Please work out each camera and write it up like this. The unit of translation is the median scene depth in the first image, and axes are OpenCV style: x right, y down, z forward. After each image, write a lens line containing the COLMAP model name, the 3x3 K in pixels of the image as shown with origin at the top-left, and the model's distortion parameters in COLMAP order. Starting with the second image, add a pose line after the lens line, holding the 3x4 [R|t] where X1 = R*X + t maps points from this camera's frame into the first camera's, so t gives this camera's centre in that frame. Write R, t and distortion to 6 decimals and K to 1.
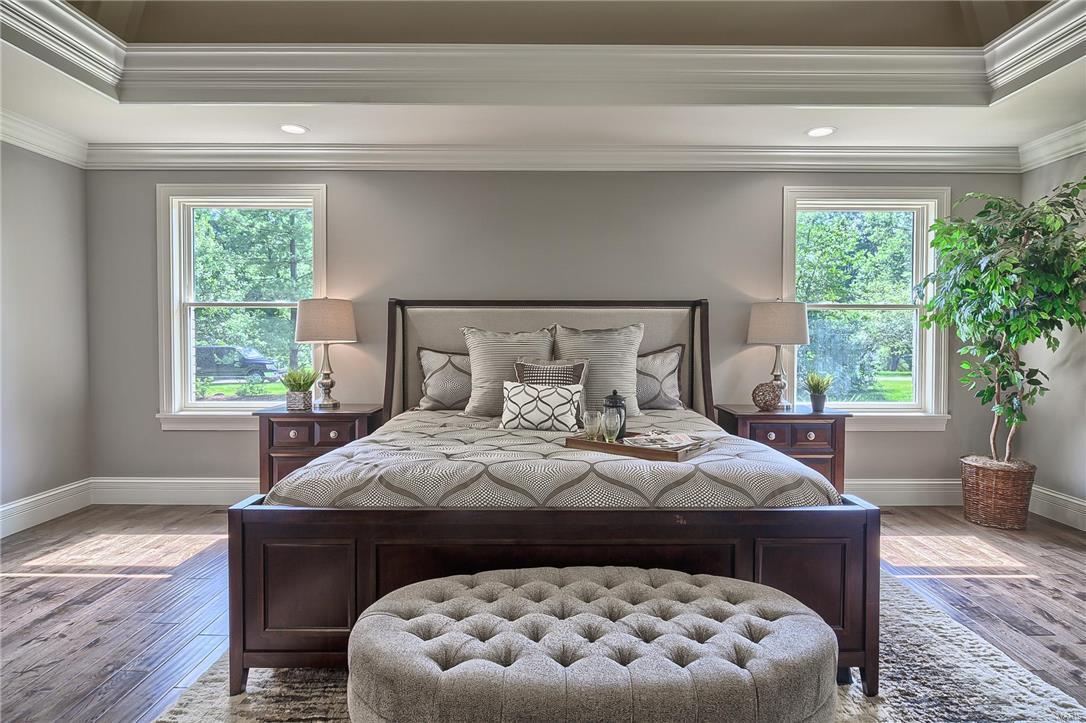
lens RADIAL K [[590.5, 0, 544.2], [0, 590.5, 351.8], [0, 0, 1]] dist [-0.010623, -0.001917]
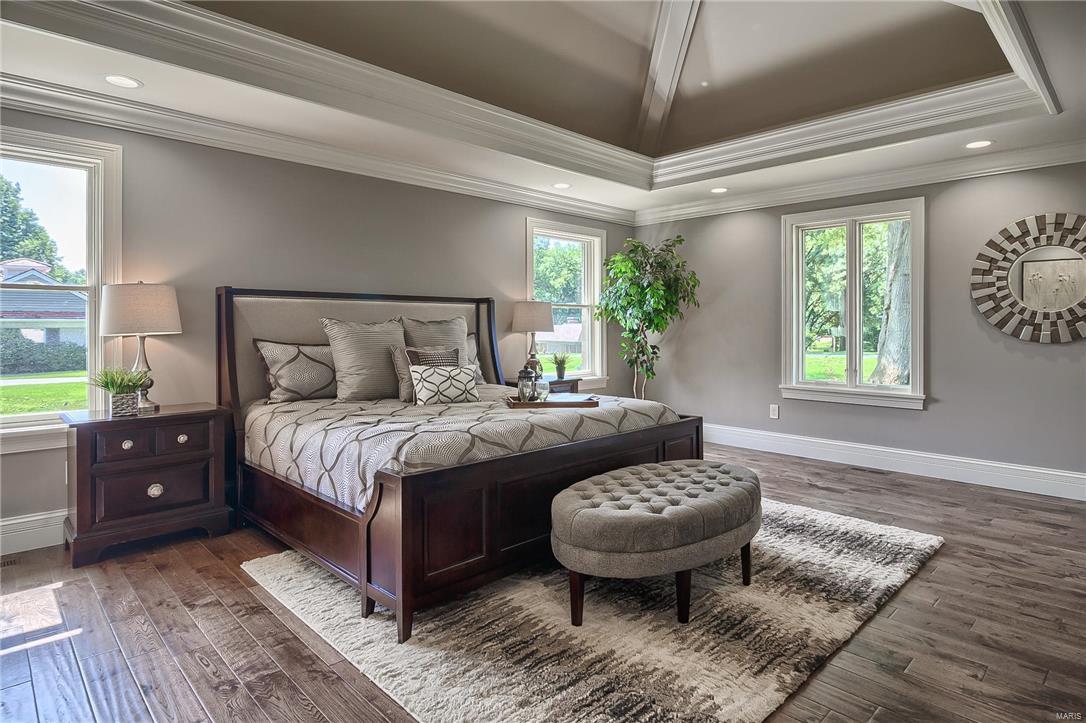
lens RADIAL K [[590.5, 0, 555.2], [0, 590.5, 331.8], [0, 0, 1]] dist [-0.010623, -0.001917]
pose [[0.709371, -0.008557, 0.704783, -0.563560], [0.019205, 0.999790, -0.007191, -0.002458], [-0.704573, 0.018637, 0.709386, -0.018240]]
